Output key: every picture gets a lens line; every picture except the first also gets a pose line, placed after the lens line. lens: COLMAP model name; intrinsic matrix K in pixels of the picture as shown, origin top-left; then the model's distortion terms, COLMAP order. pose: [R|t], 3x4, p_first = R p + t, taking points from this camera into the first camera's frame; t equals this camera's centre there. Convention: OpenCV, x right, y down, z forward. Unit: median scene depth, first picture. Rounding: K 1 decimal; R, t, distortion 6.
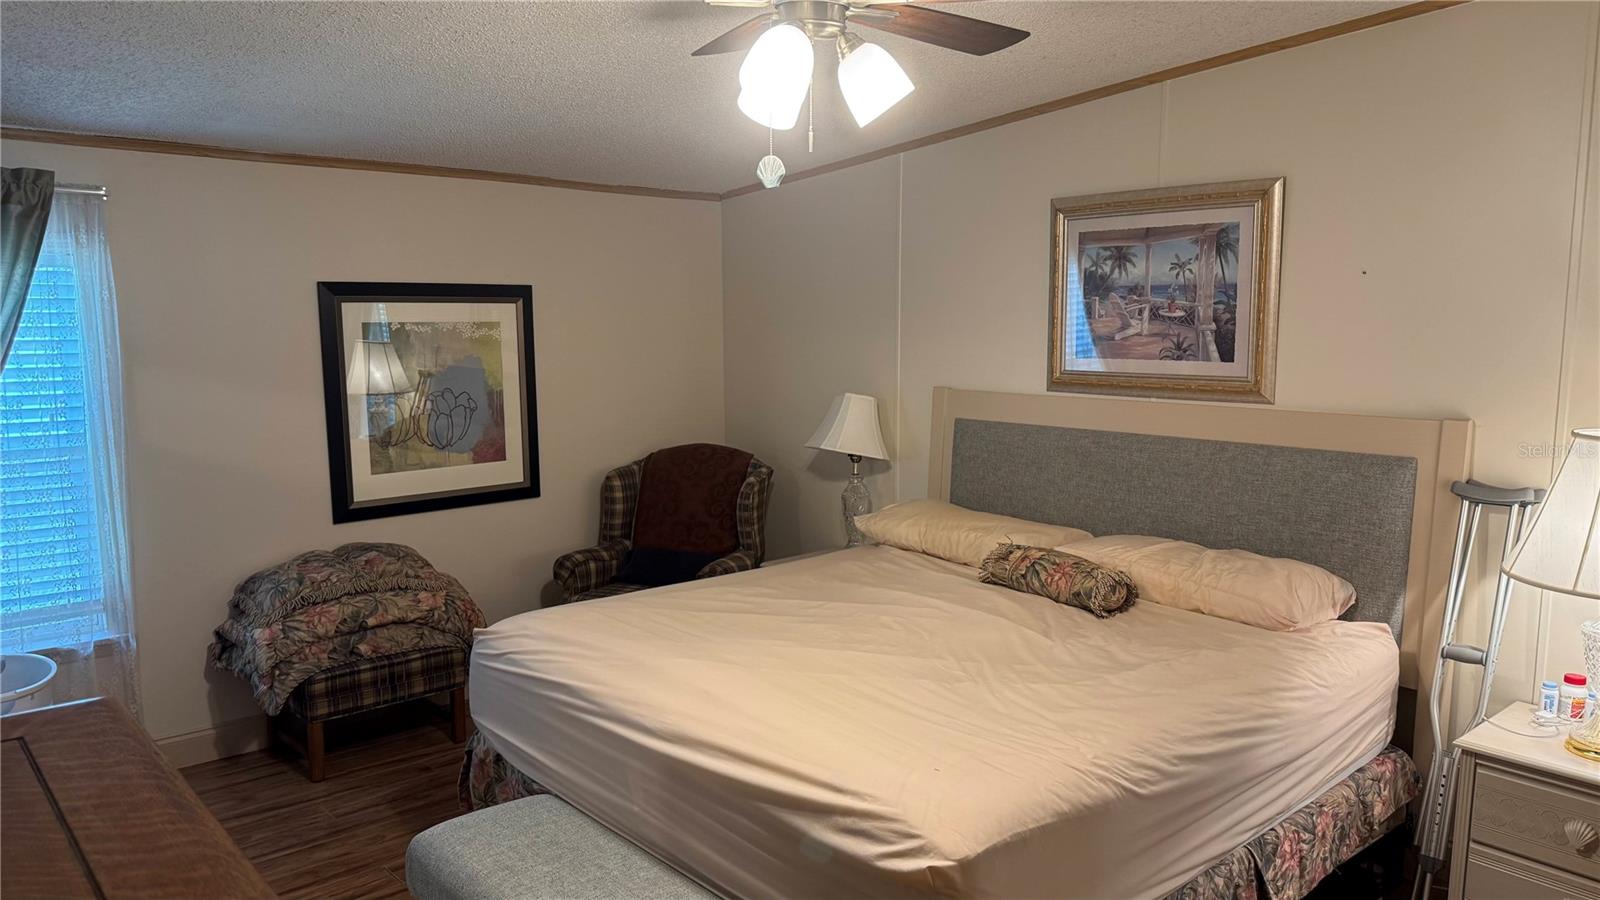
lens RADIAL K [[1121.0, 0, 794.5], [0, 1121.0, 450.6], [0, 0, 1]] dist [0.046054, -0.019341]
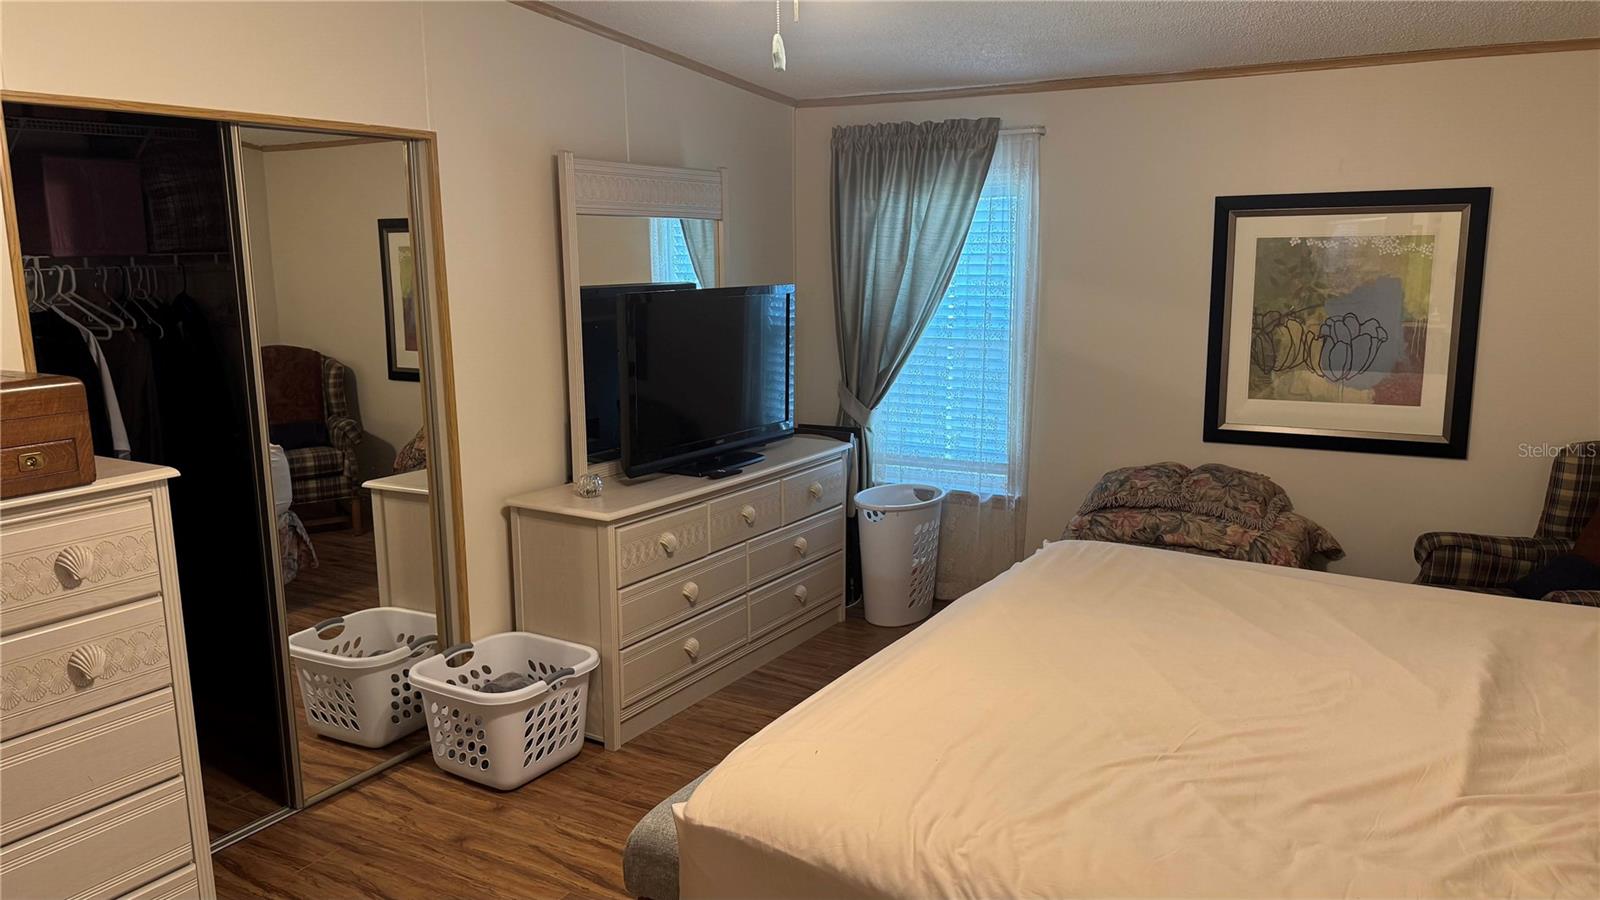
lens RADIAL K [[1121.0, 0, 794.6], [0, 1121.0, 457.4], [0, 0, 1]] dist [0.046054, -0.019341]
pose [[0.301912, 0.175635, -0.937017, 0.418097], [-0.111645, 0.982633, 0.148213, -0.028574], [0.946776, 0.059867, 0.316278, 0.334741]]
